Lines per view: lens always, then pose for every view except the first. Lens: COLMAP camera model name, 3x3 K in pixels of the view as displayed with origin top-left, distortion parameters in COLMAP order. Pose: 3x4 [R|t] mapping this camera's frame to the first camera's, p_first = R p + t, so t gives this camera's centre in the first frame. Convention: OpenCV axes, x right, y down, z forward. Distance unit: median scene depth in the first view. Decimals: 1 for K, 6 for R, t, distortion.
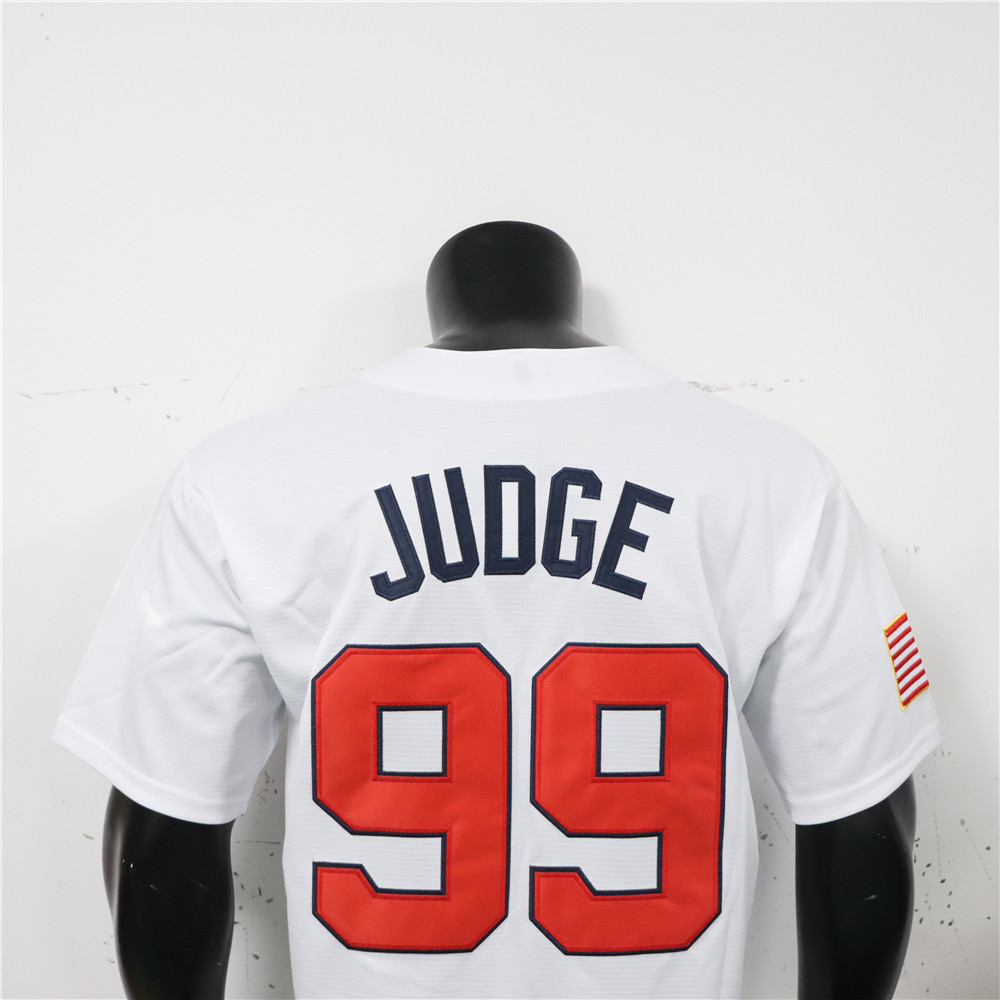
lens RADIAL K [[1311.5, 0, 500.0], [0, 1311.5, 500.0], [0, 0, 1]] dist [-0.156377, 0.090914]
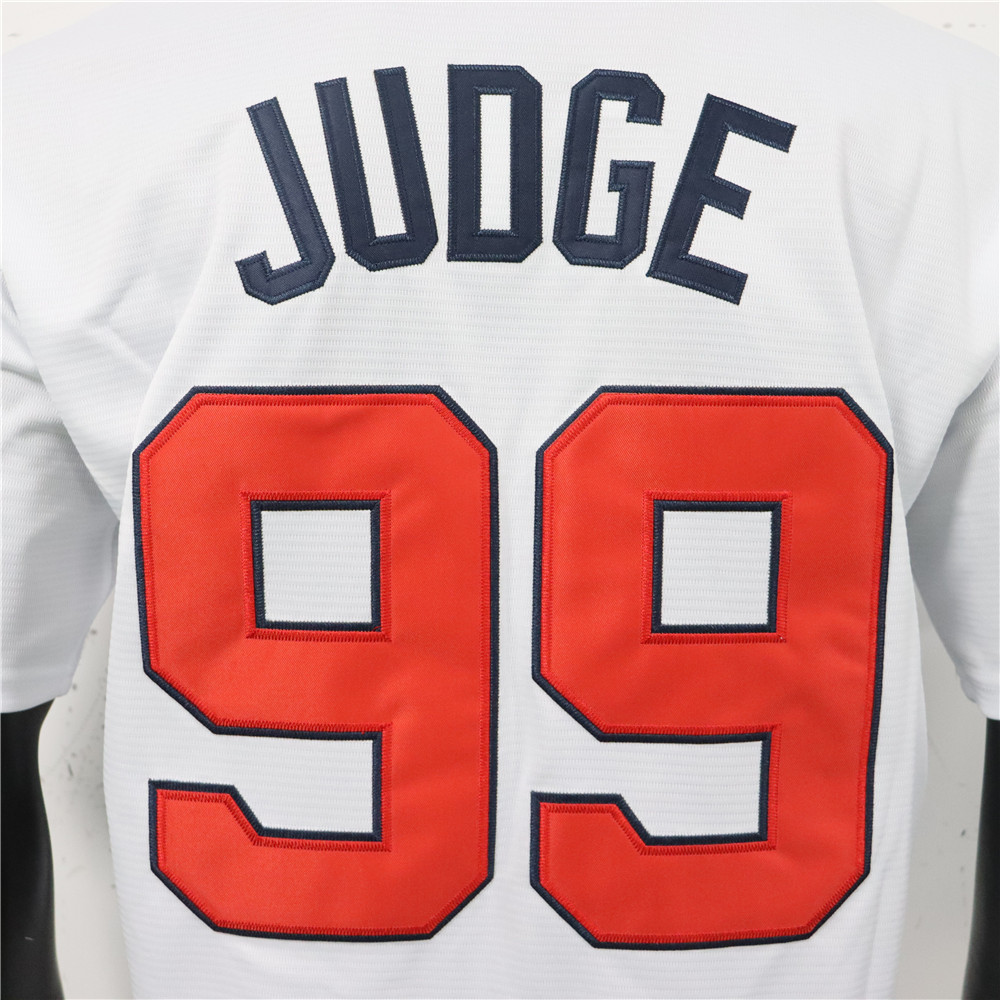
lens RADIAL K [[1311.5, 0, 500.0], [0, 1311.5, 500.0], [0, 0, 1]] dist [-0.156377, 0.090914]
pose [[0.999540, 0.001341, -0.030300, 0.026229], [0.001290, 0.996240, 0.086621, 0.108833], [0.030303, -0.086620, 0.995780, 0.452886]]
